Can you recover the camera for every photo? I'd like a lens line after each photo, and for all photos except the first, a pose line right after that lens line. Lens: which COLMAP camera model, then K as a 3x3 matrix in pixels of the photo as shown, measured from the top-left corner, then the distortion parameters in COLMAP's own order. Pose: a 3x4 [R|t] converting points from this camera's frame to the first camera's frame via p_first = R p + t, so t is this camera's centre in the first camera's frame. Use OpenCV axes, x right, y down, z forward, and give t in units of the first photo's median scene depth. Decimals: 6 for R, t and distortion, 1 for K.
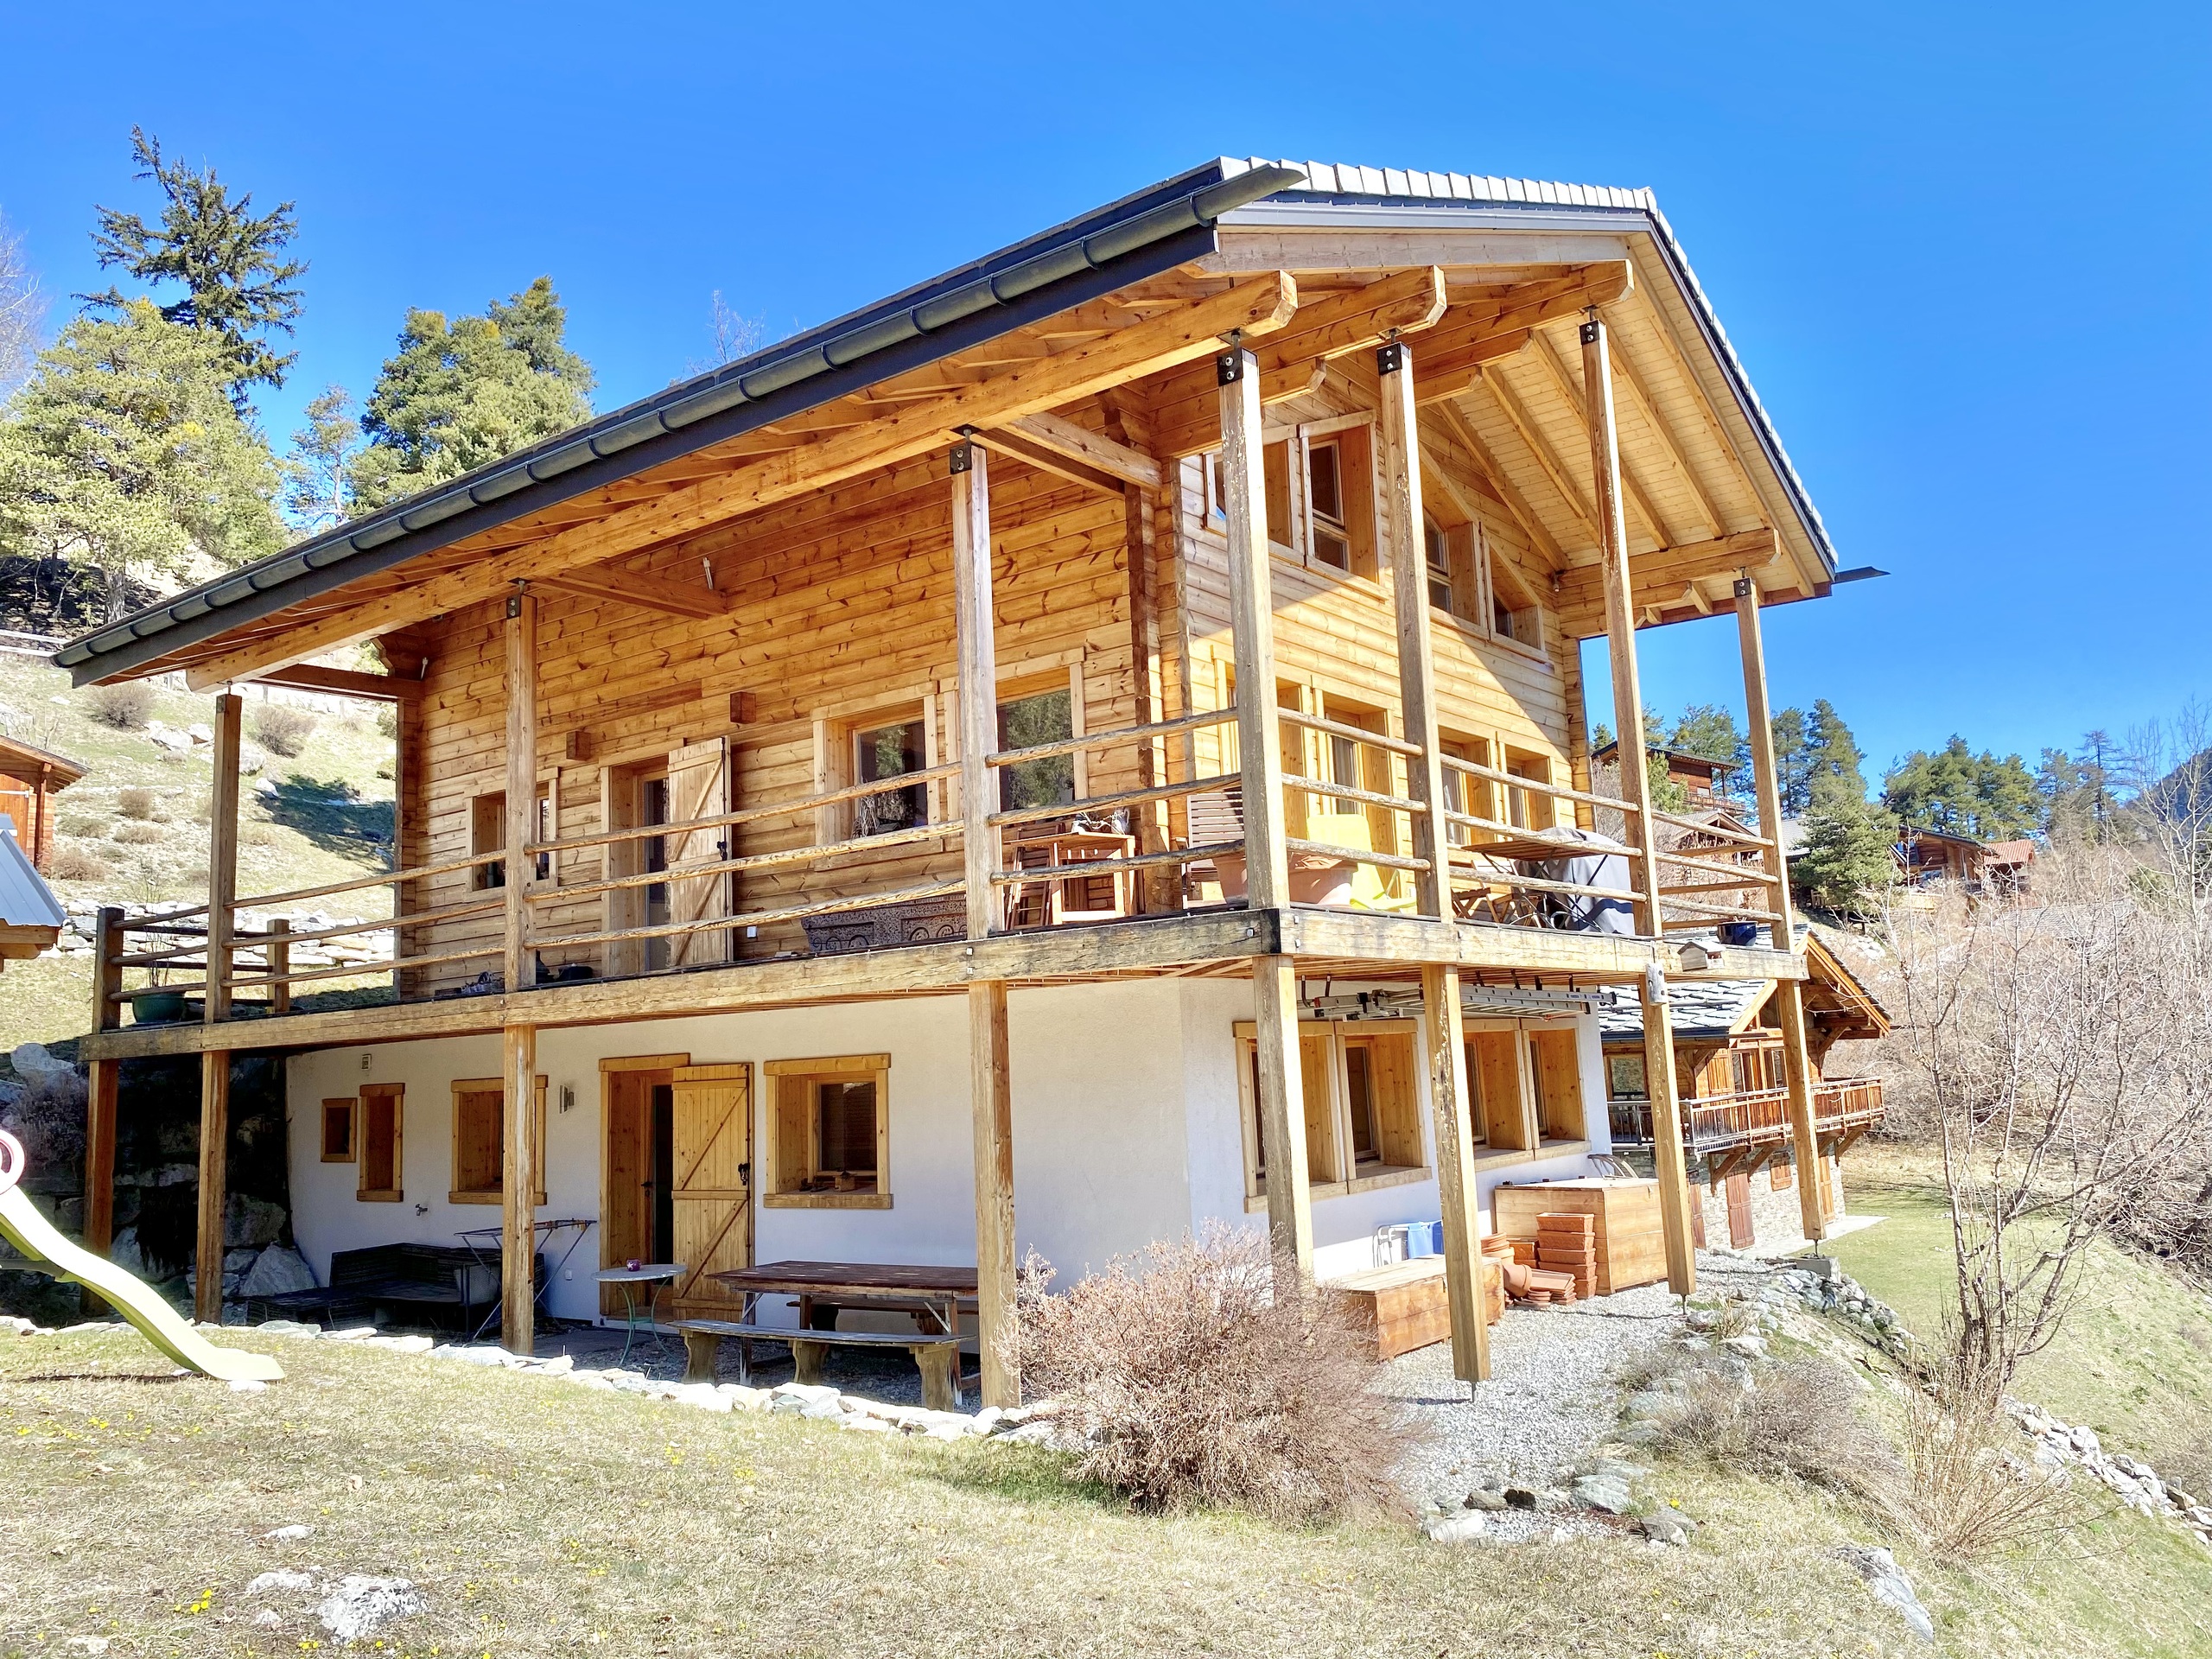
lens RADIAL K [[1686.5, 0, 1065.6], [0, 1686.5, 813.1], [0, 0, 1]] dist [0.020565, -0.009249]
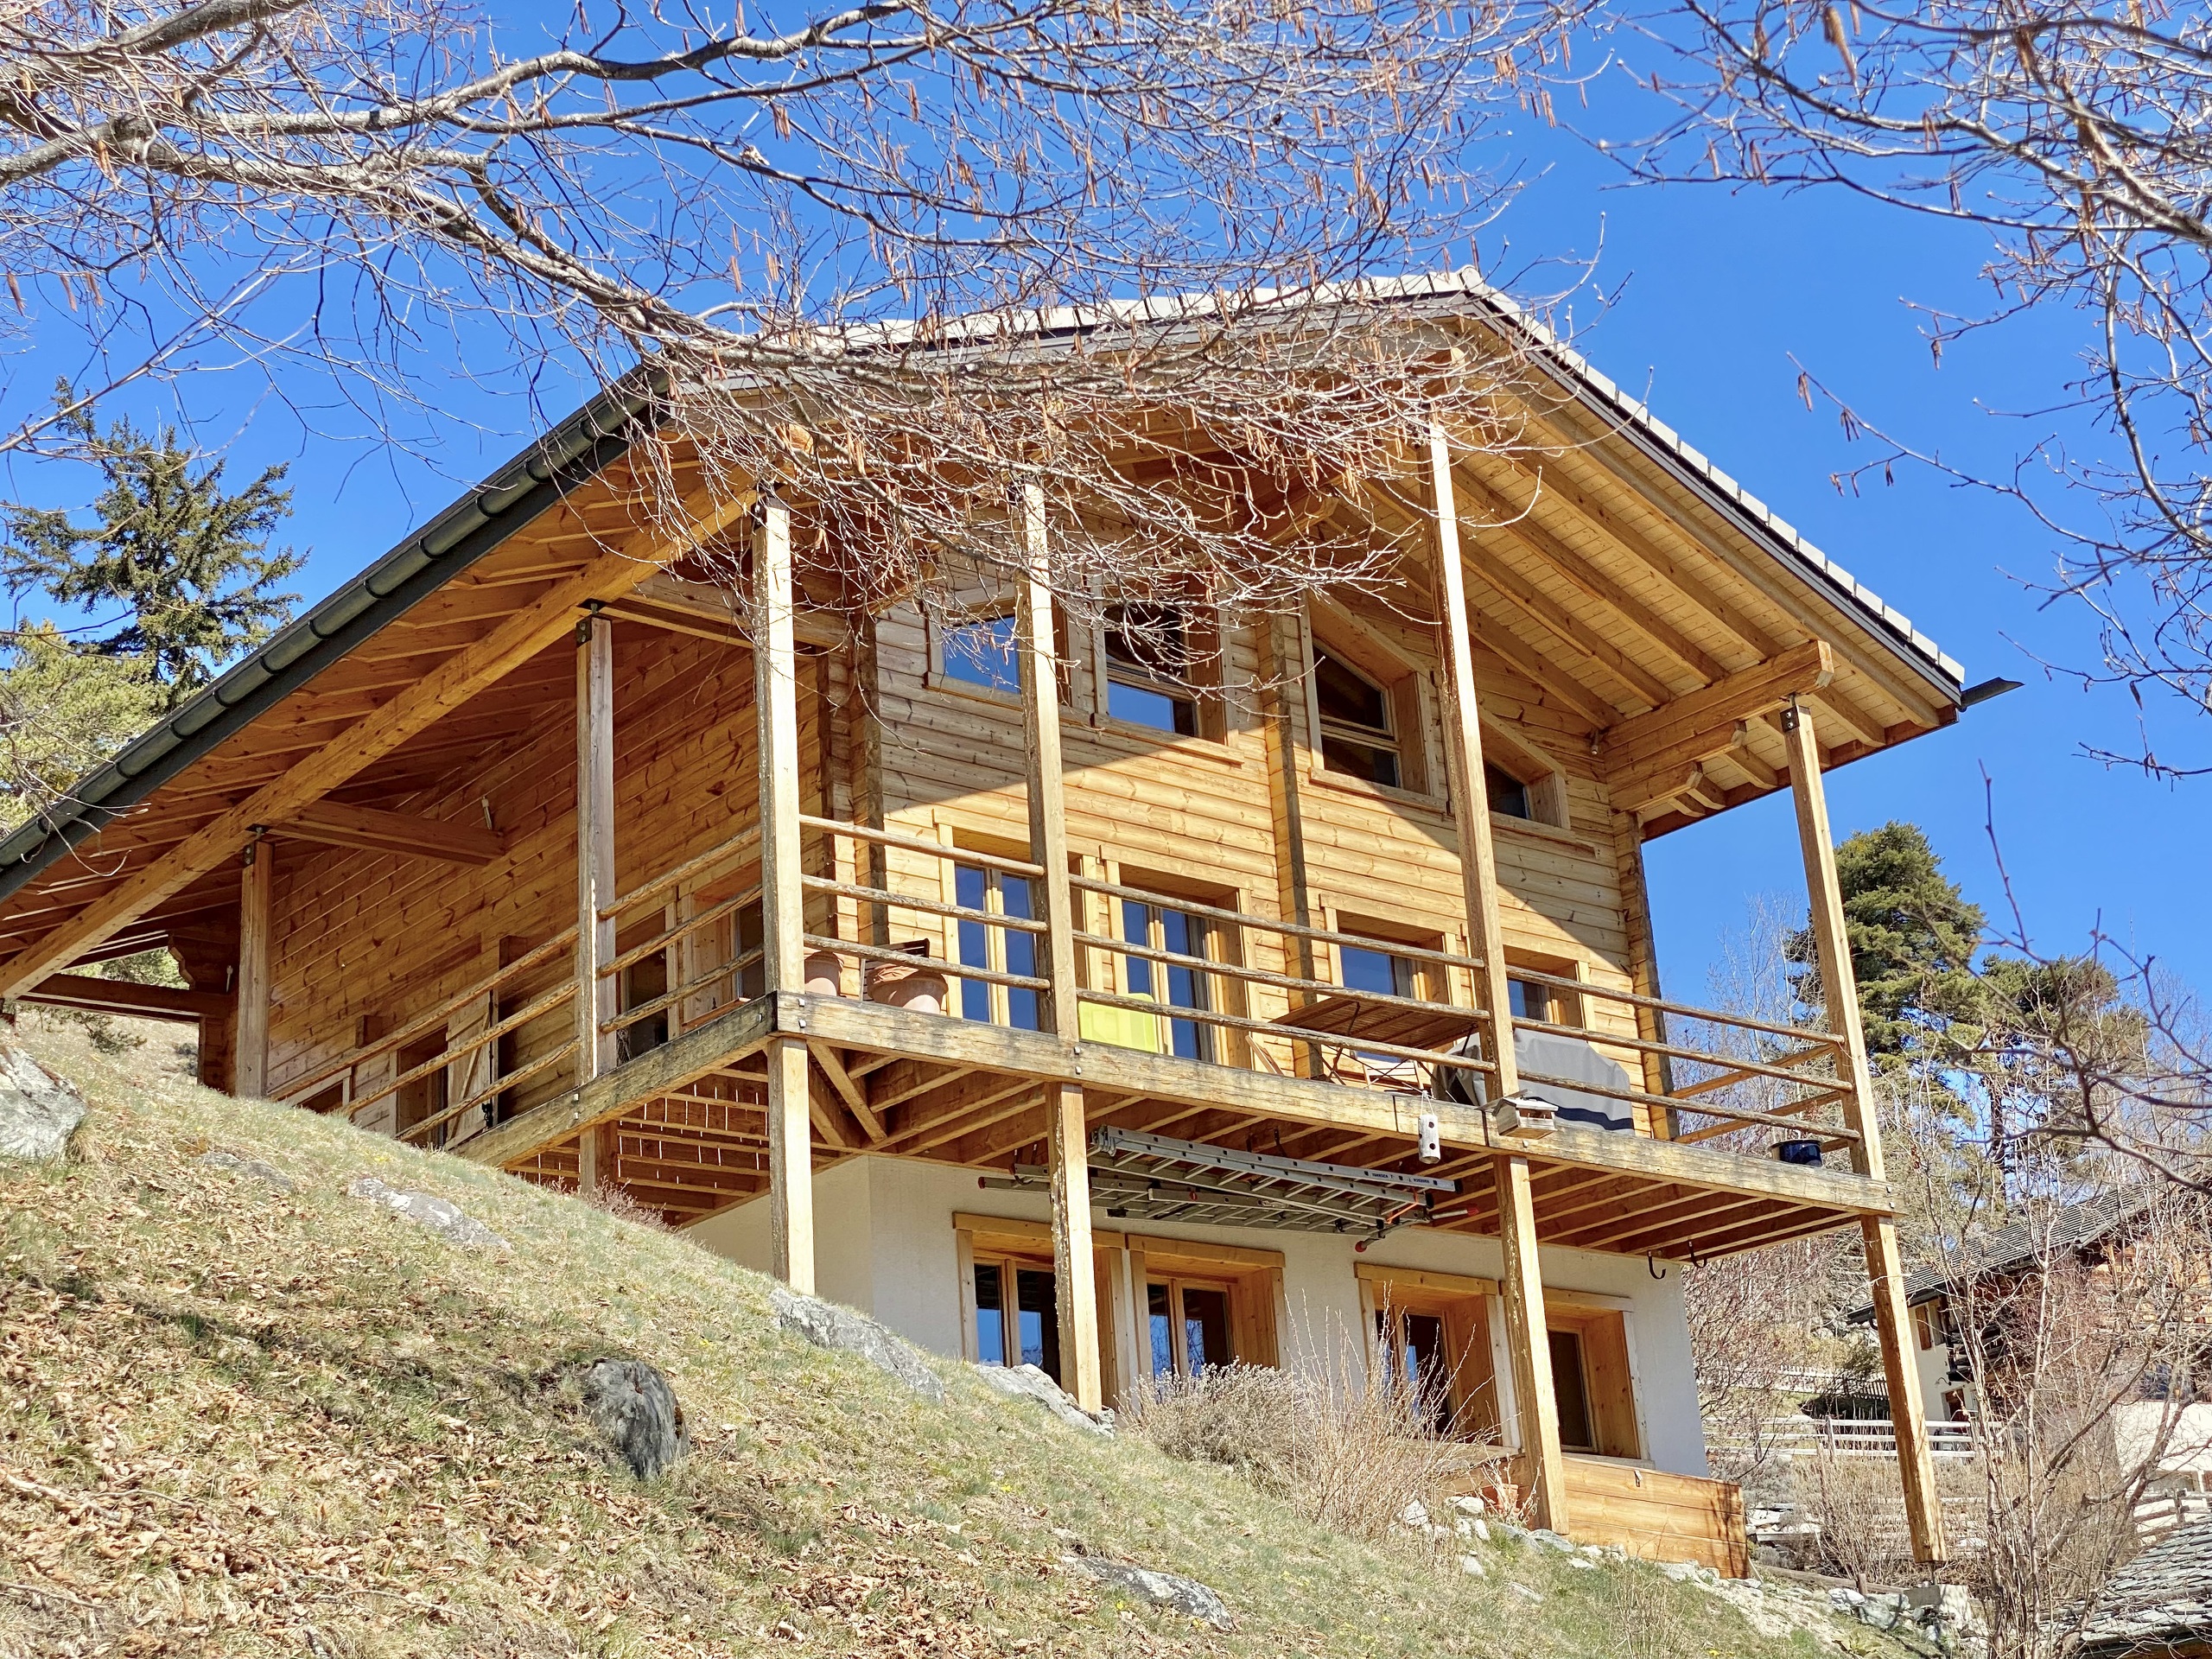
lens RADIAL K [[3266.0, 0, 1106.0], [0, 3266.0, 829.5], [0, 0, 1]] dist [-0.009585, 1.070746]
pose [[0.975267, -0.096373, -0.198913, 0.371766], [0.056076, 0.978377, -0.199084, 0.188416], [0.213798, 0.183006, 0.959583, -0.472937]]
